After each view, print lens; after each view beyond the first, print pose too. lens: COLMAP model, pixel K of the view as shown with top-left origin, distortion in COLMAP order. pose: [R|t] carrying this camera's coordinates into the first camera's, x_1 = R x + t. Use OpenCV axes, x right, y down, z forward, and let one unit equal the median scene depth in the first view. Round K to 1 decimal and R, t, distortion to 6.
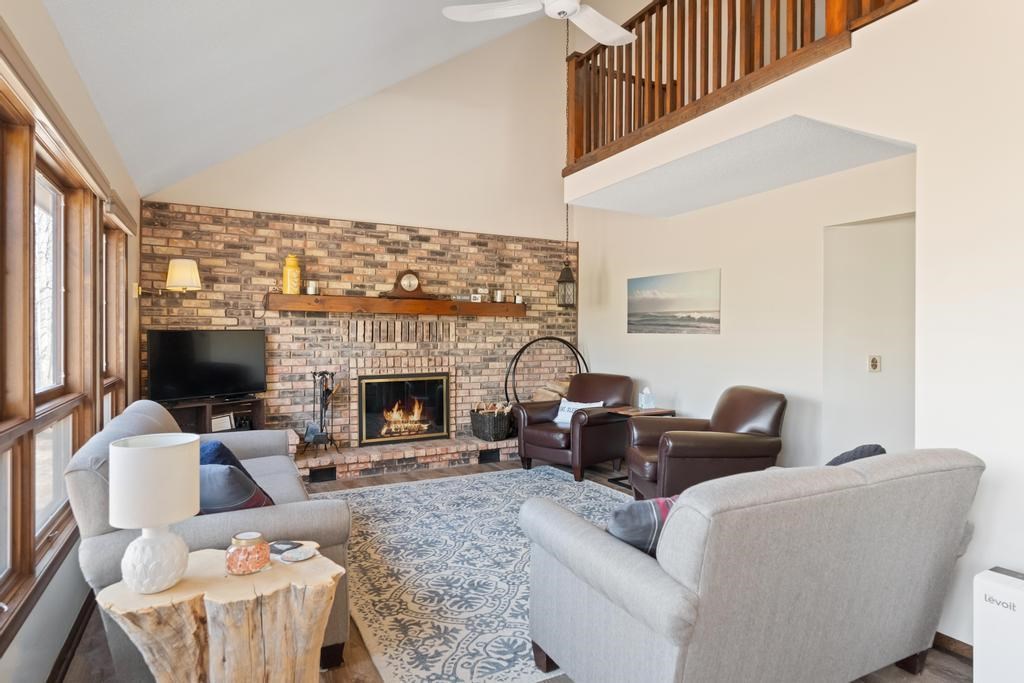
lens RADIAL K [[557.8, 0, 507.5], [0, 557.8, 335.8], [0, 0, 1]] dist [-0.000480, 0.000587]
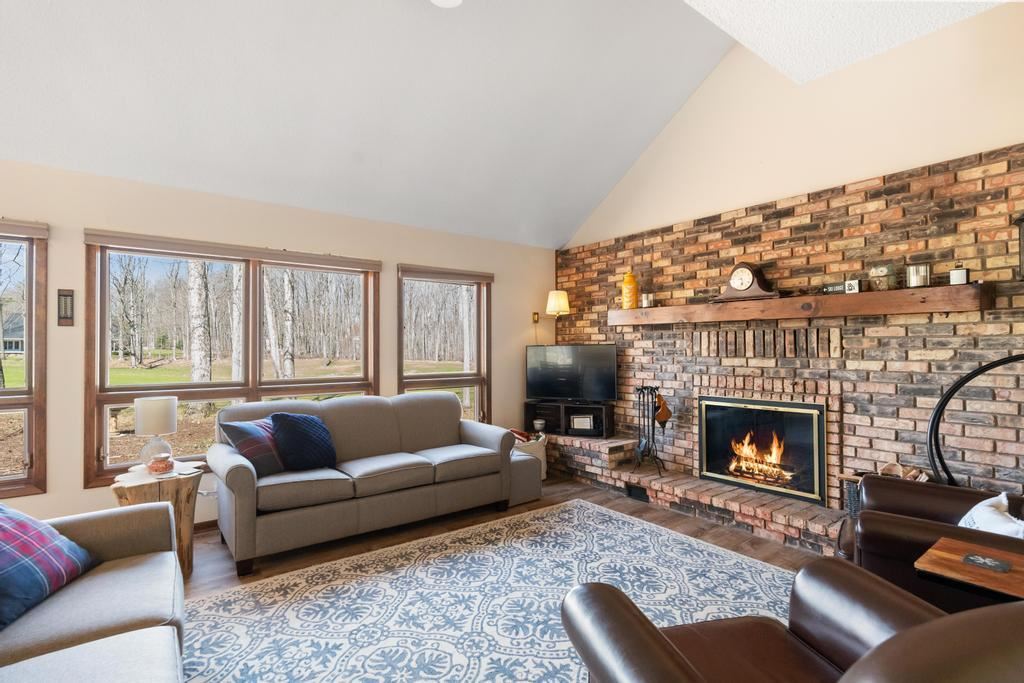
lens RADIAL K [[484.3, 0, 514.9], [0, 484.3, 340.9], [0, 0, 1]] dist [-0.004933, 0.000674]
pose [[0.169774, -0.018142, -0.985316, 0.446224], [0.001754, 0.999835, -0.018107, 0.000145], [0.985481, 0.001345, 0.169778, 0.619715]]
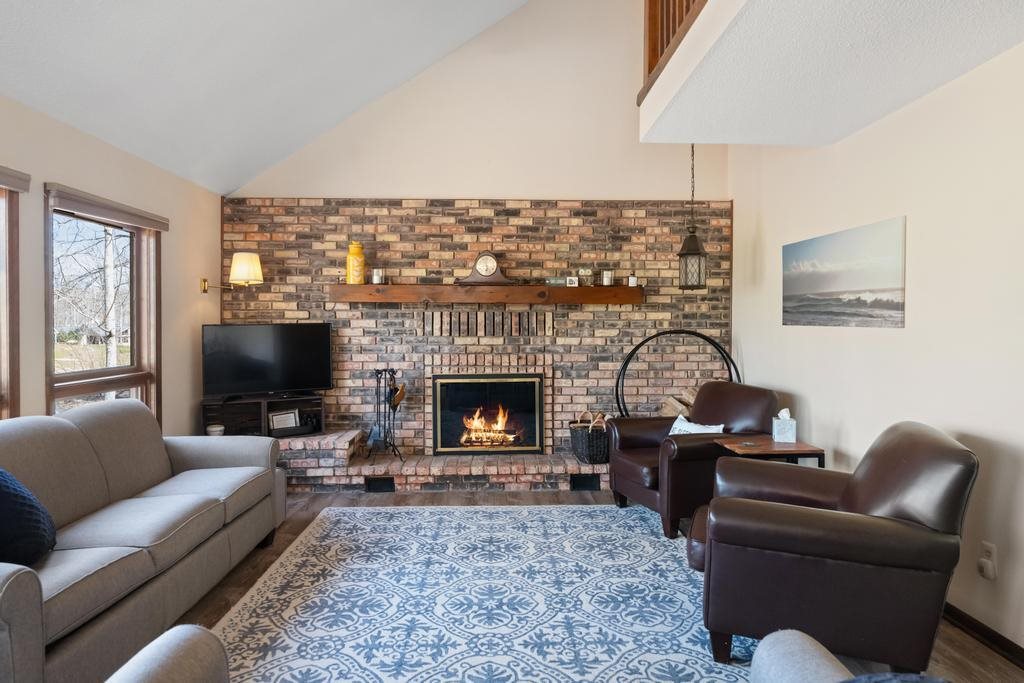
lens RADIAL K [[571.2, 0, 513.8], [0, 571.2, 326.6], [0, 0, 1]] dist [-0.003985, 0.000294]
pose [[0.899921, -0.000711, -0.436052, 0.251479], [0.002471, 0.999991, 0.003469, -0.007175], [0.436046, -0.004199, 0.899915, 0.258081]]
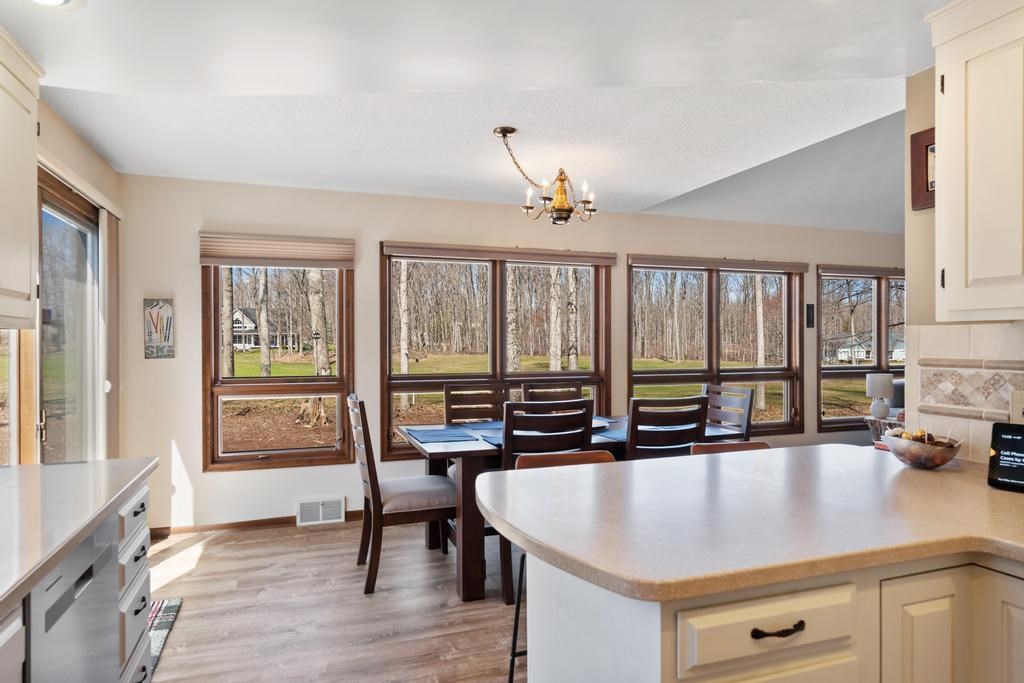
lens RADIAL K [[606.8, 0, 507.5], [0, 606.8, 336.8], [0, 0, 1]] dist [-0.010376, -0.000376]
pose [[-0.135702, -0.011975, -0.990677, 1.007805], [0.003130, 0.999917, -0.012515, 0.000600], [0.990745, -0.004800, -0.135653, -0.232219]]
